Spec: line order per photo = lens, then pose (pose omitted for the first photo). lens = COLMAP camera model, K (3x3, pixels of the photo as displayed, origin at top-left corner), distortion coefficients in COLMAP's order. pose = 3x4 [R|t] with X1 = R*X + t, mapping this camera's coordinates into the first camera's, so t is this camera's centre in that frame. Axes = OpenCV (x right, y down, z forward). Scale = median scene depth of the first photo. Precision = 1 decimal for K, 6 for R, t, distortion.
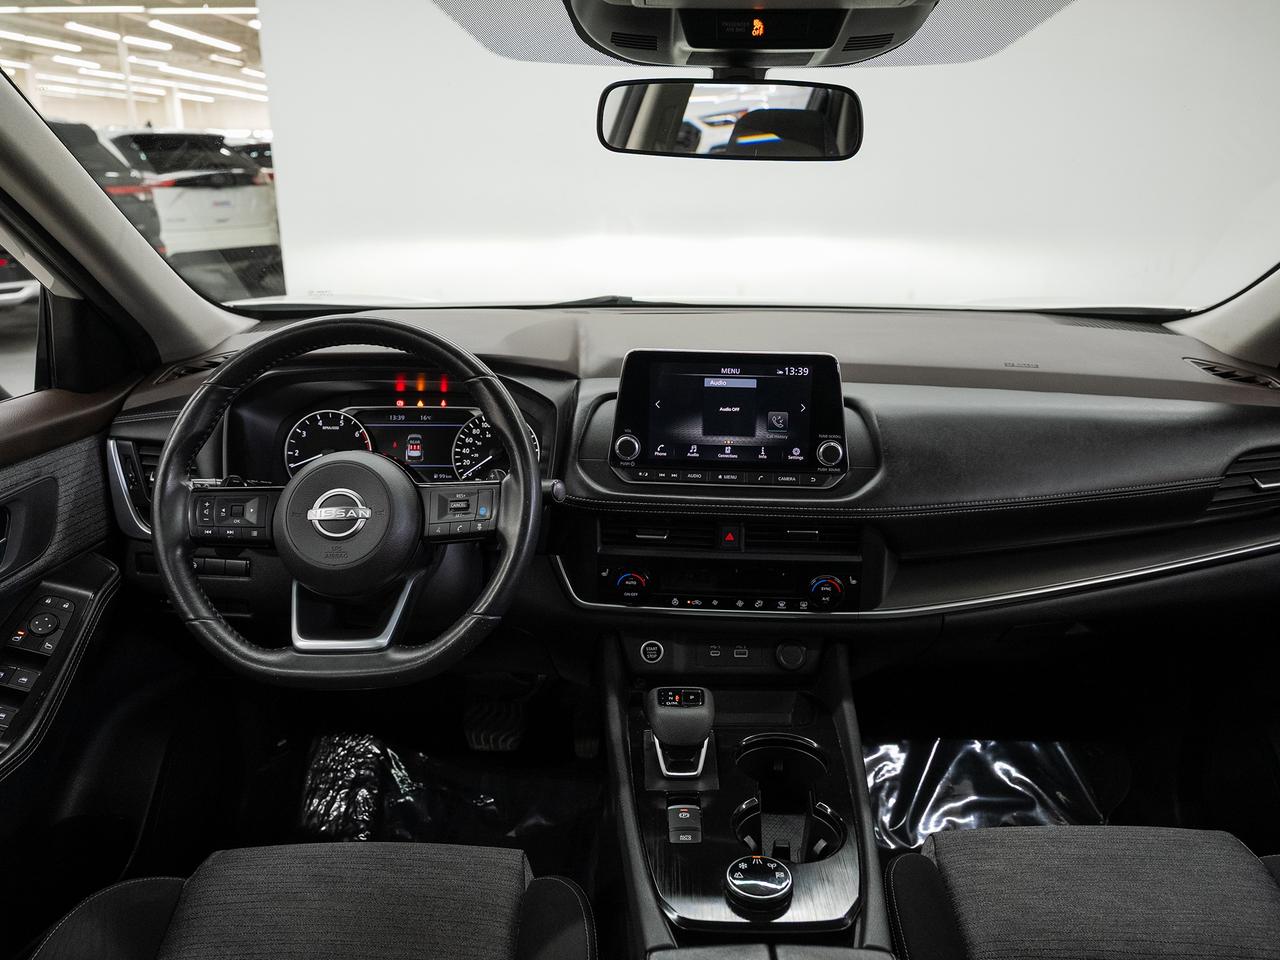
lens RADIAL K [[1039.9, 0, 662.2], [0, 1039.9, 480.9], [0, 0, 1]] dist [-0.058864, 0.068992]
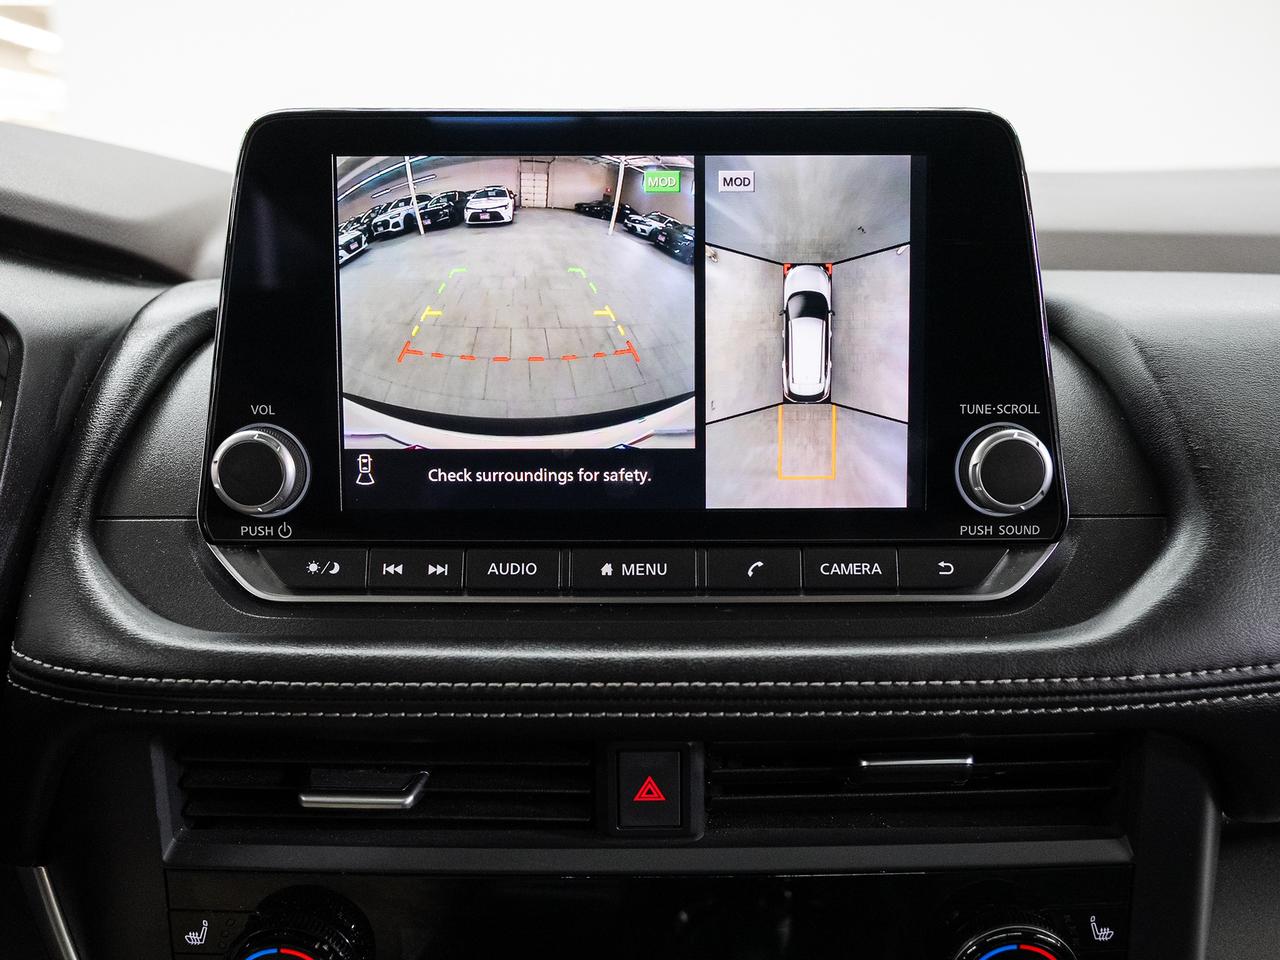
lens RADIAL K [[1206.3, 0, 643.1], [0, 1206.3, 447.2], [0, 0, 1]] dist [-0.020828, -0.007211]
pose [[0.998070, -0.025214, 0.056750, 0.048012], [0.031120, 0.993909, -0.105721, -0.002018], [-0.053739, 0.107283, 0.992775, 0.675551]]
